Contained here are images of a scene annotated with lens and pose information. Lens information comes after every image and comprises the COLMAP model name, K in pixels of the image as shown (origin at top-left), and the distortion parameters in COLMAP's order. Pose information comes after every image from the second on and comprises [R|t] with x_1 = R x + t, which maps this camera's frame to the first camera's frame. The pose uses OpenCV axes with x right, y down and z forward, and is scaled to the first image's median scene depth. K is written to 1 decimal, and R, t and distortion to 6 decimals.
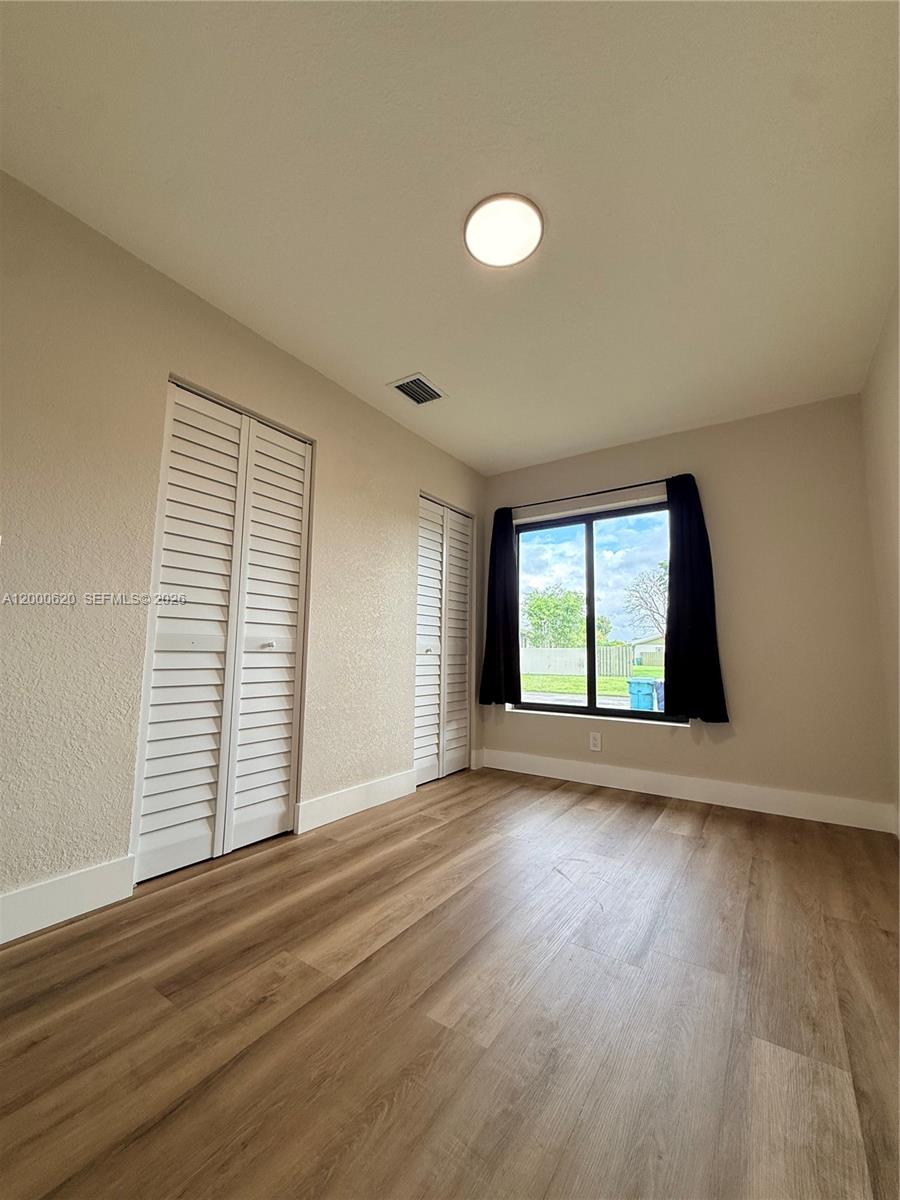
lens RADIAL K [[471.5, 0, 439.9], [0, 471.5, 602.6], [0, 0, 1]] dist [-0.001588, -0.000250]
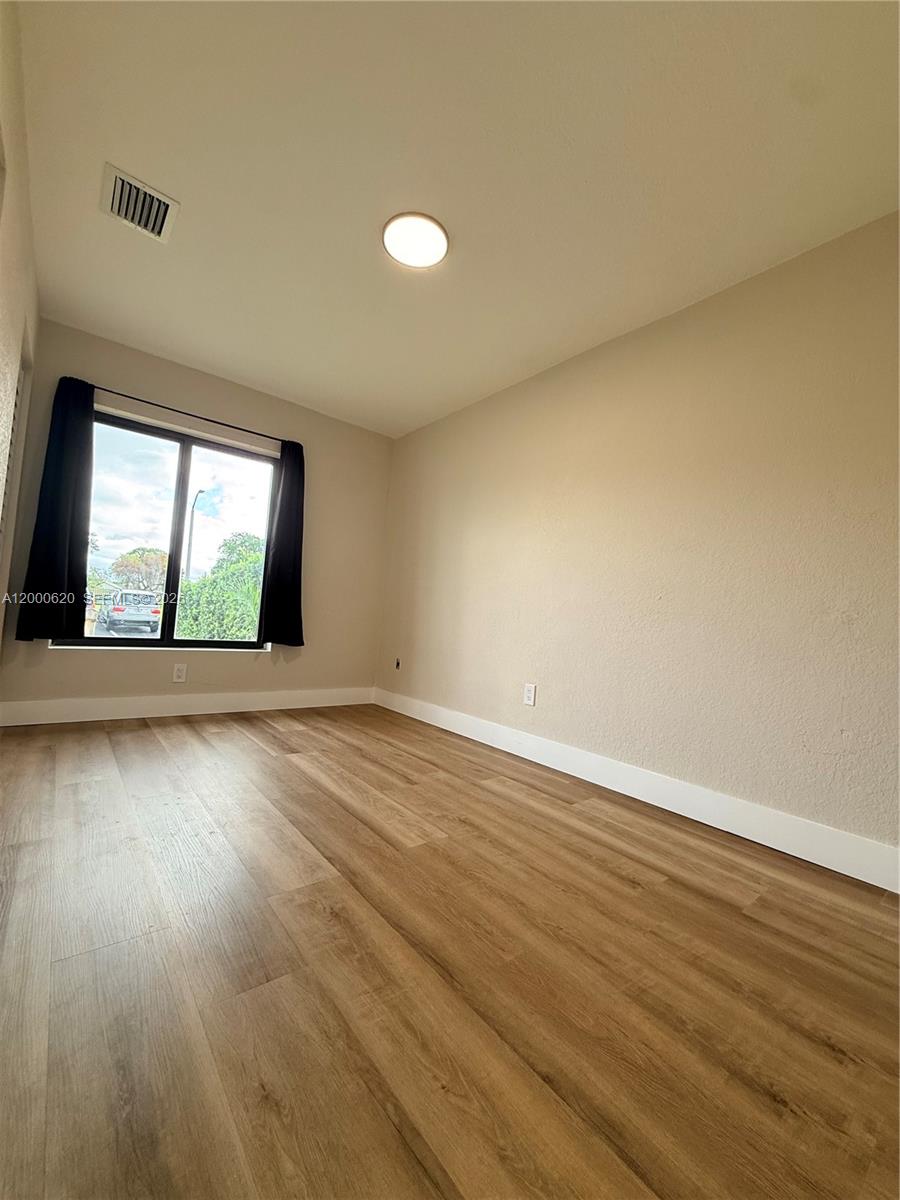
lens RADIAL K [[478.2, 0, 452.9], [0, 478.2, 597.0], [0, 0, 1]] dist [0.000492, 0.000211]
pose [[0.288552, 0.049920, 0.956162, -0.525457], [-0.172190, 0.985064, 0.000535, 0.044813], [-0.941854, -0.164795, 0.292838, 0.220657]]
